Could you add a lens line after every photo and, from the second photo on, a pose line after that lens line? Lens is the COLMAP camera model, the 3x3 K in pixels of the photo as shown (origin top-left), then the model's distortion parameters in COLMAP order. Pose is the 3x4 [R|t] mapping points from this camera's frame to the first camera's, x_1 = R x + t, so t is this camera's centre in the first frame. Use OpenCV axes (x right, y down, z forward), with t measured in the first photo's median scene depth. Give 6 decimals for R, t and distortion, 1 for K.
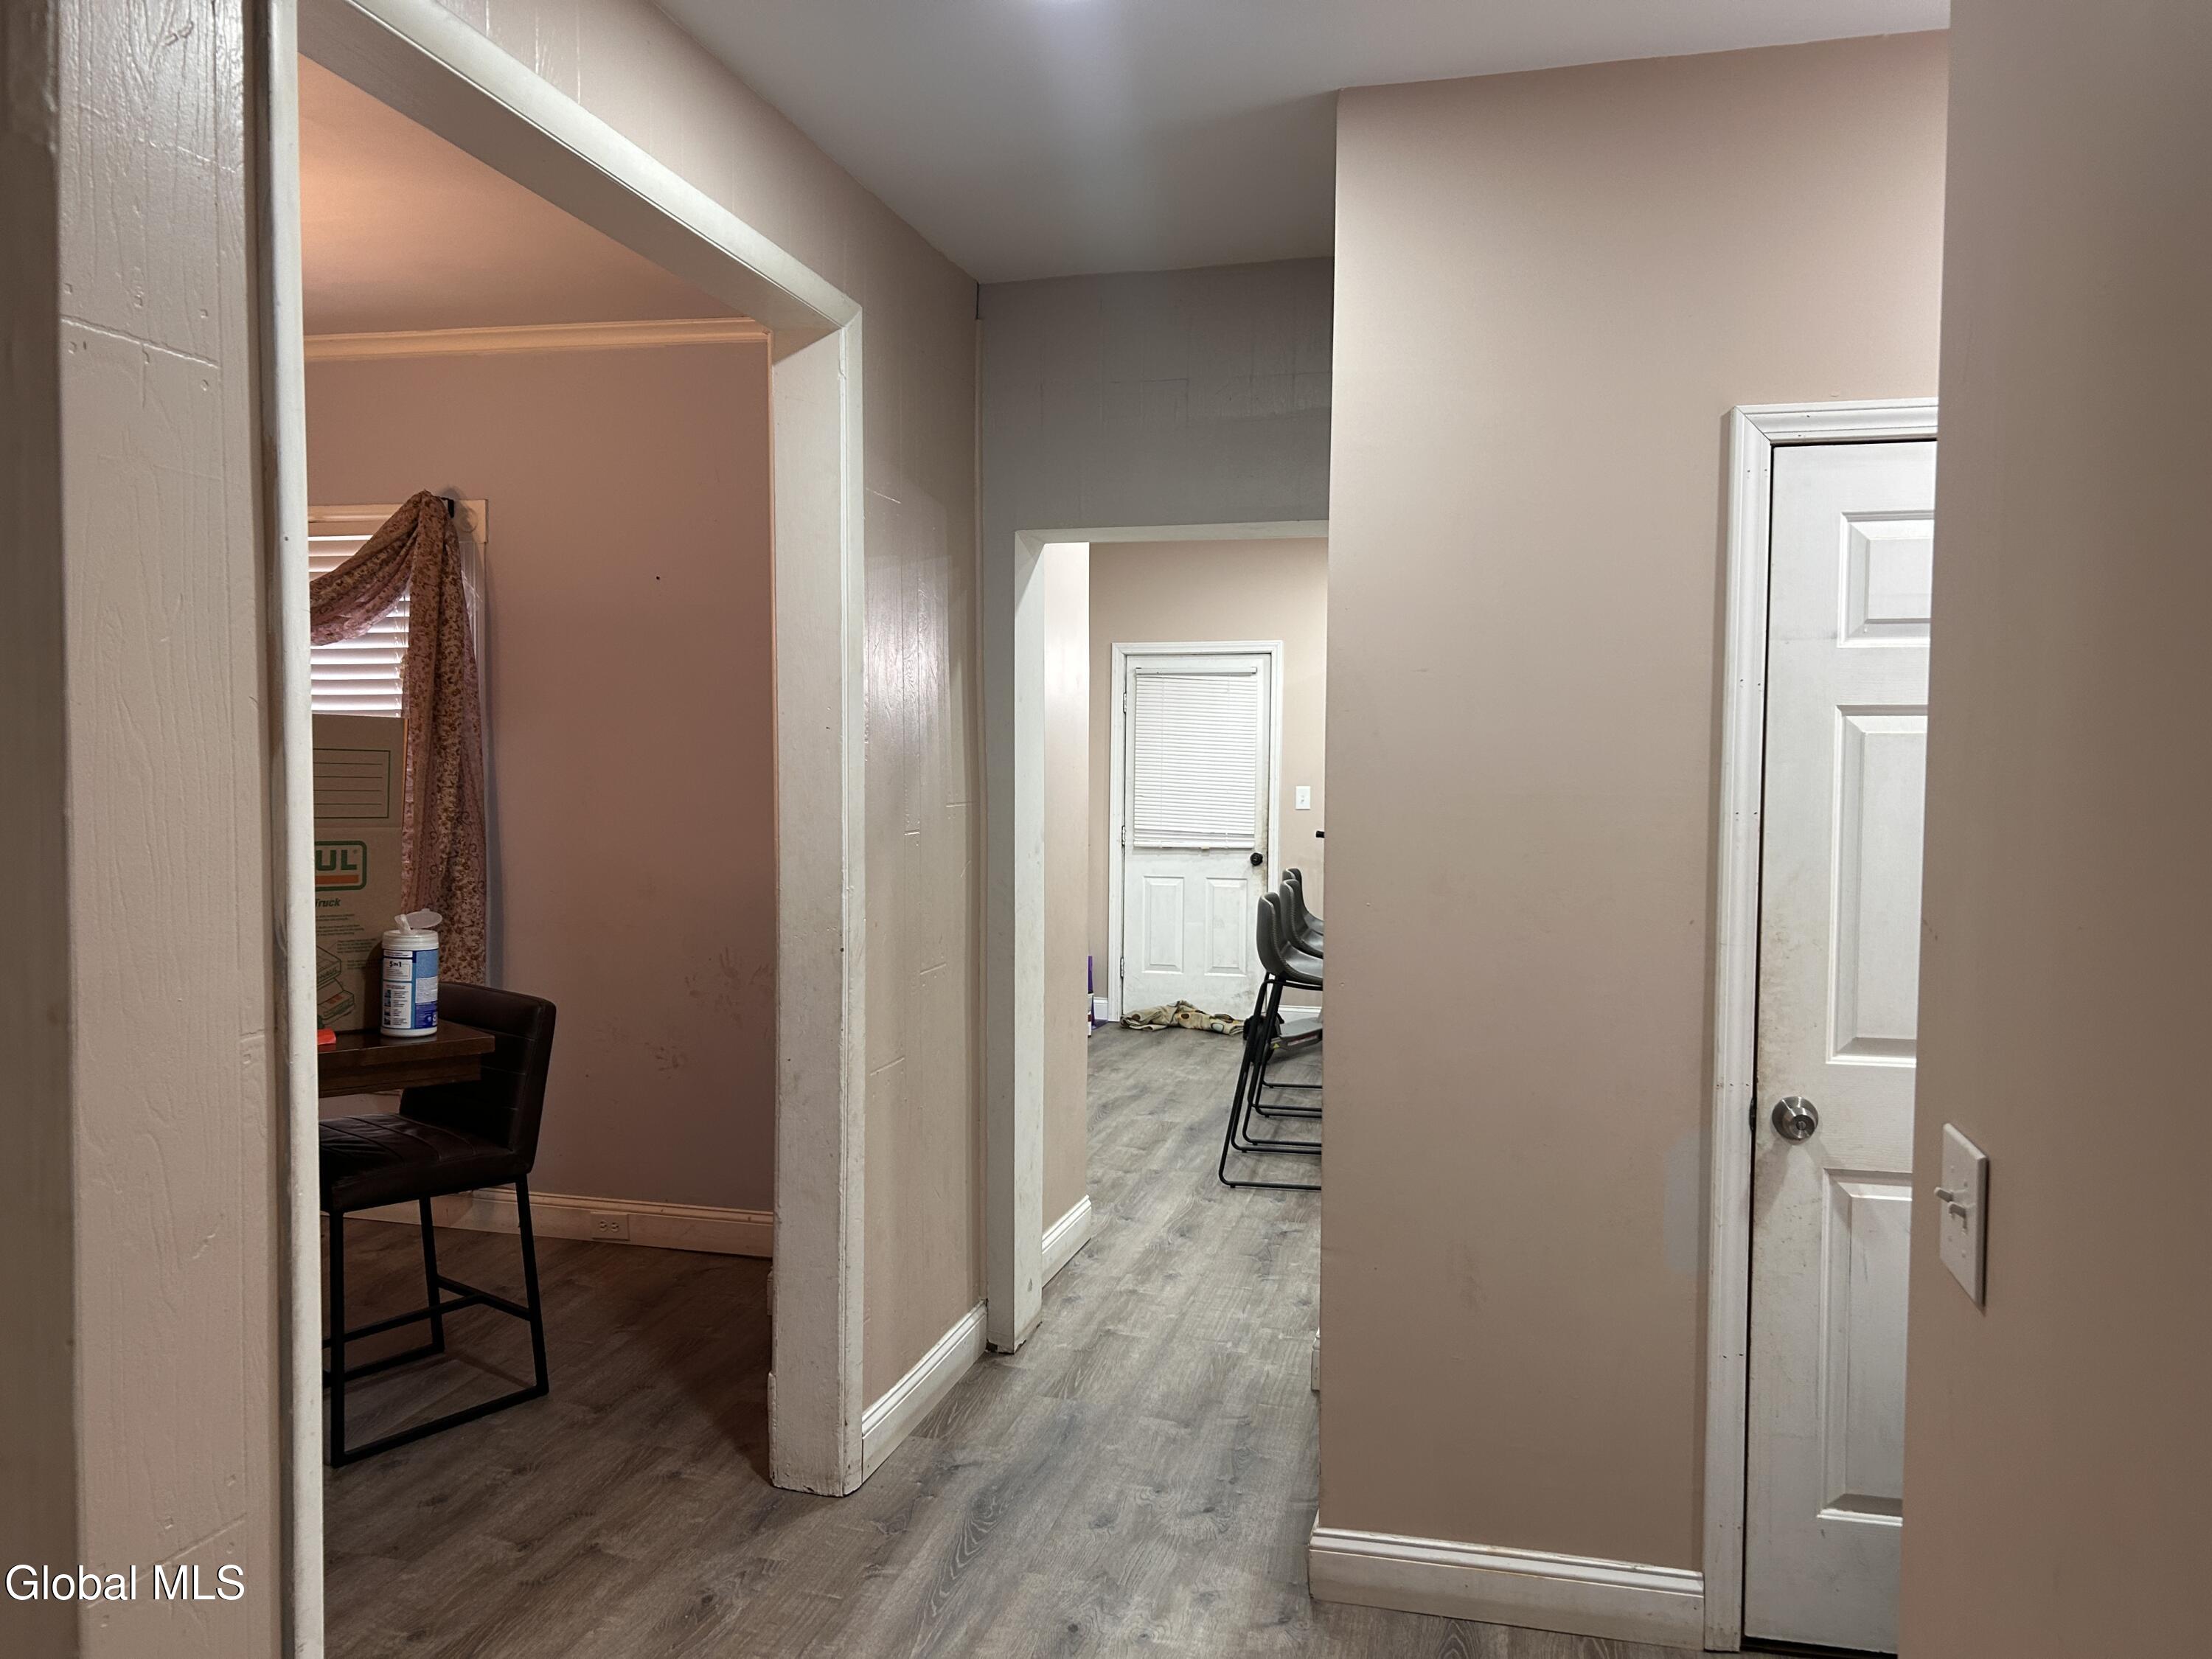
lens RADIAL K [[1661.6, 0, 1116.8], [0, 1661.6, 845.1], [0, 0, 1]] dist [0.051036, -0.053224]
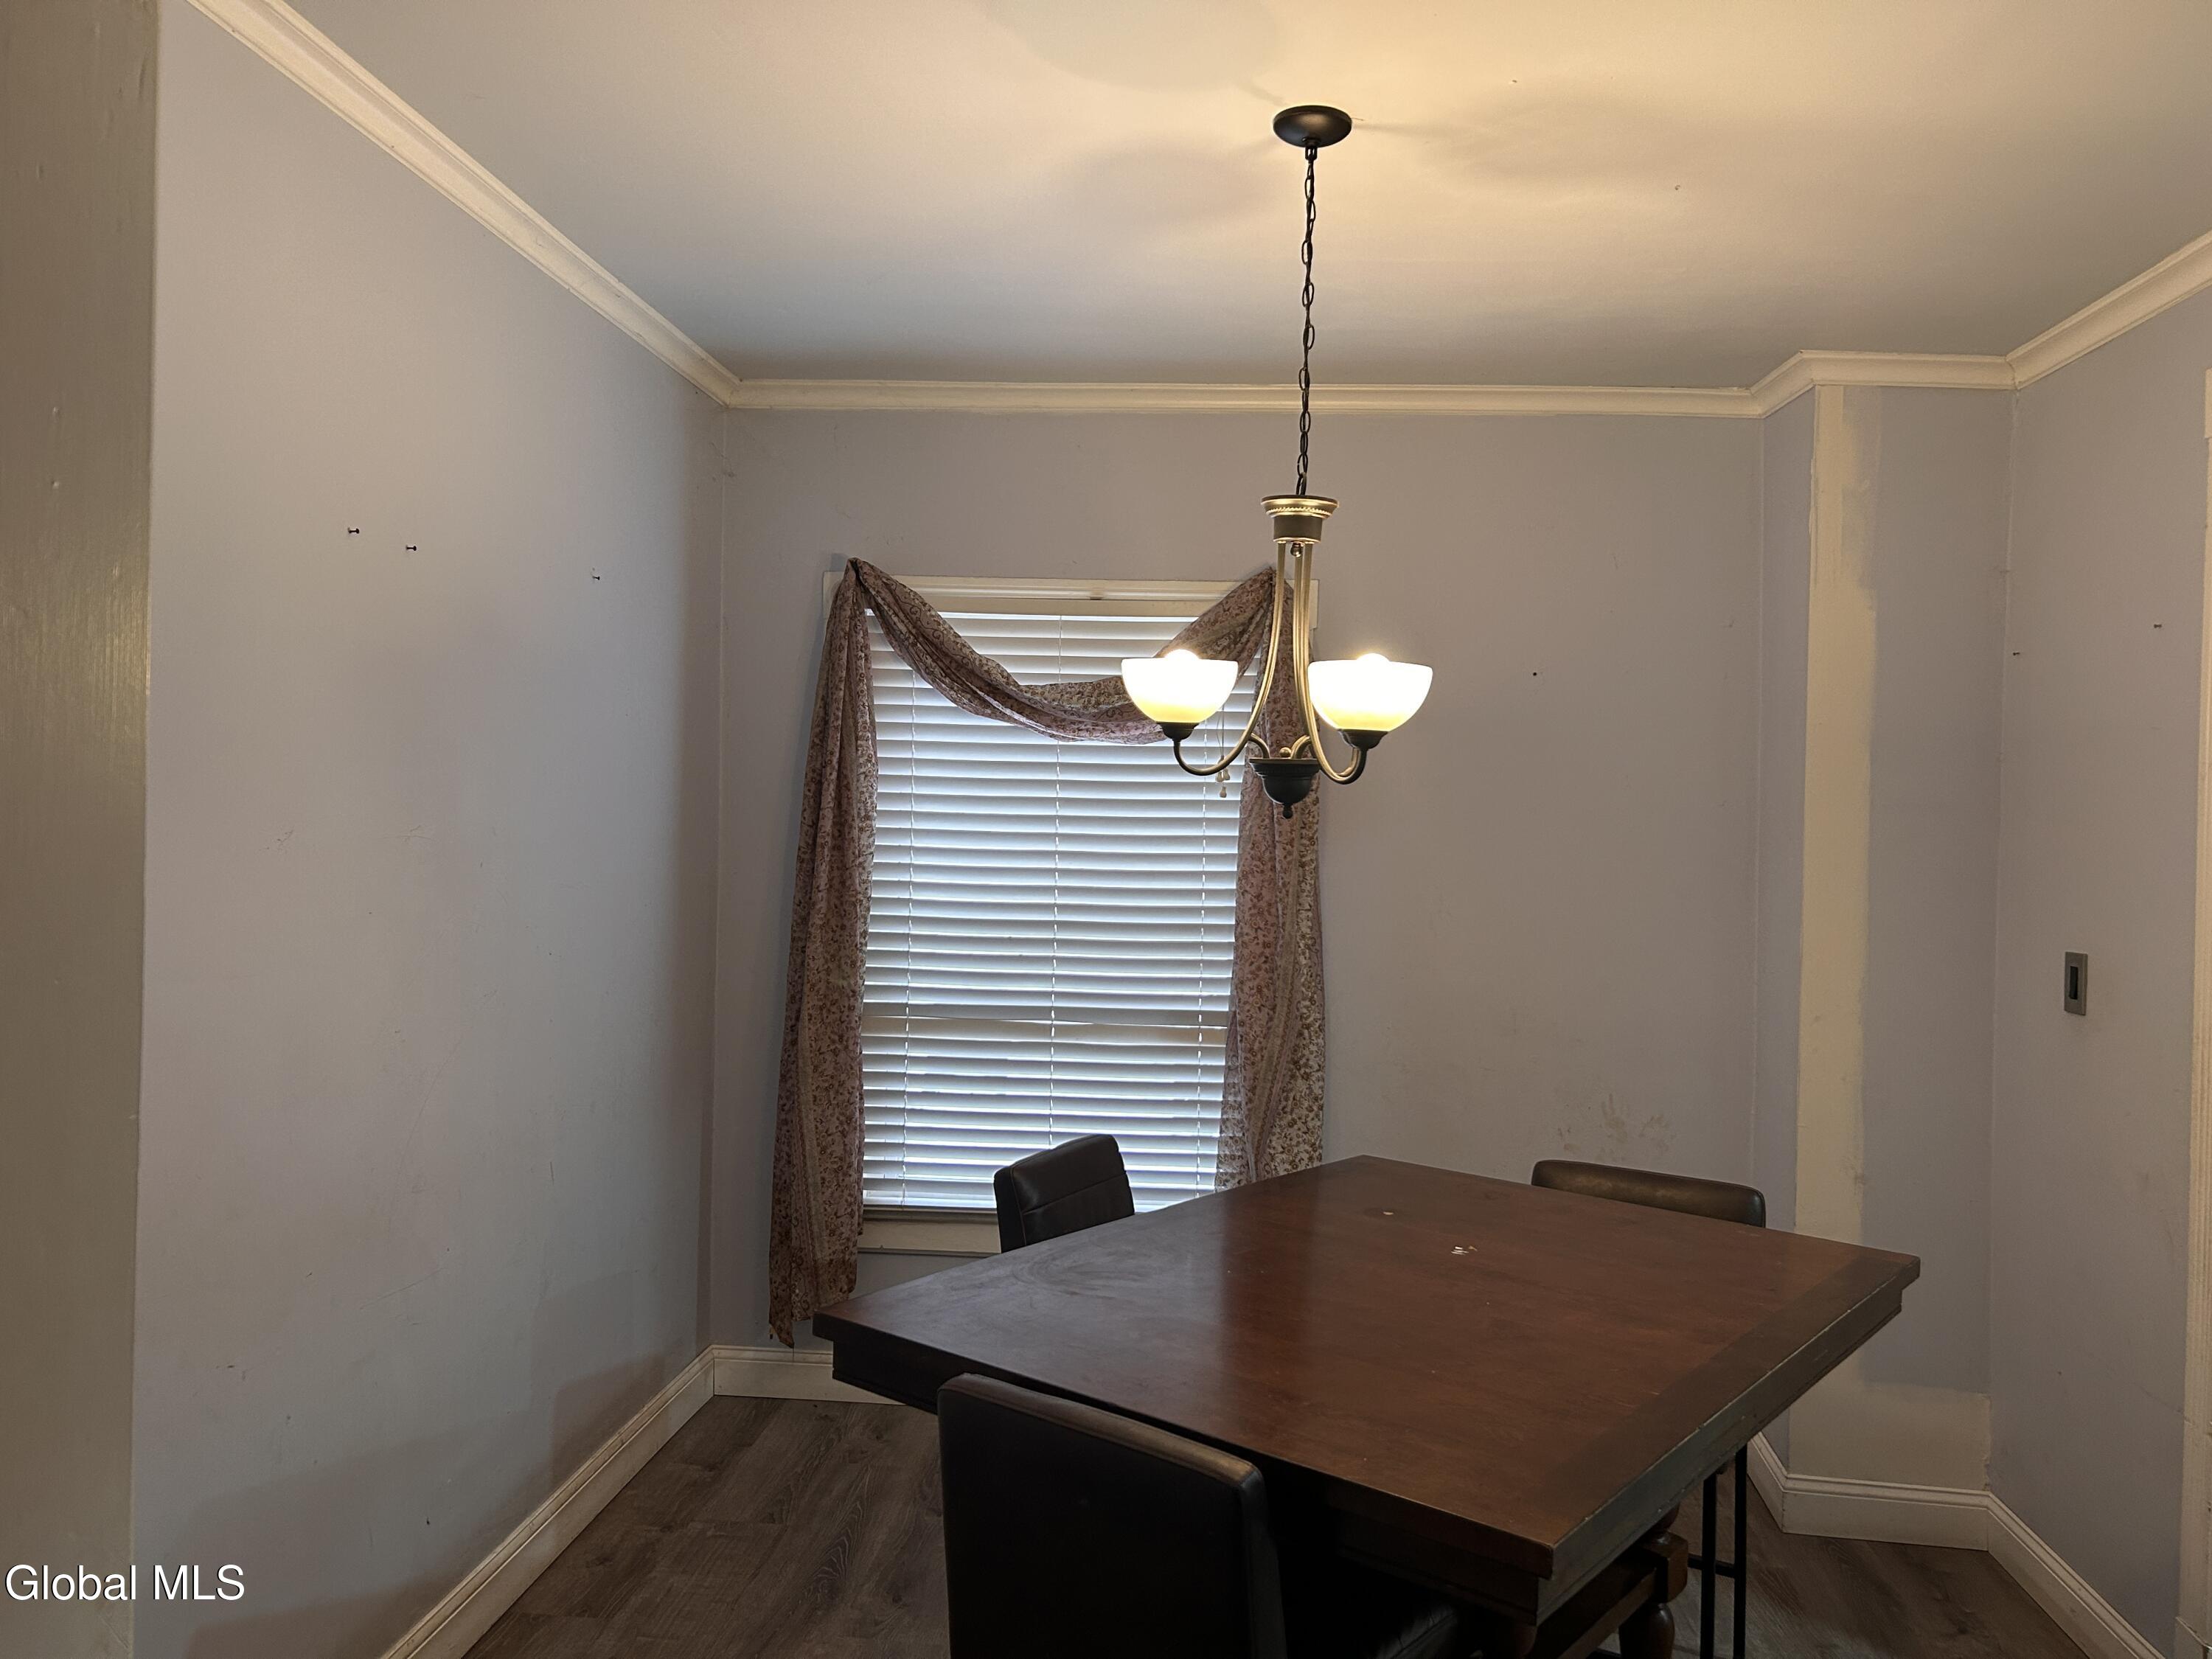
lens RADIAL K [[1661.6, 0, 1116.2], [0, 1661.6, 825.6], [0, 0, 1]] dist [0.051036, -0.053224]
pose [[0.987947, 0.006800, 0.154642, -0.626625], [-0.000884, 0.999266, -0.038290, -0.045172], [-0.154789, 0.037692, 0.987228, 0.167908]]
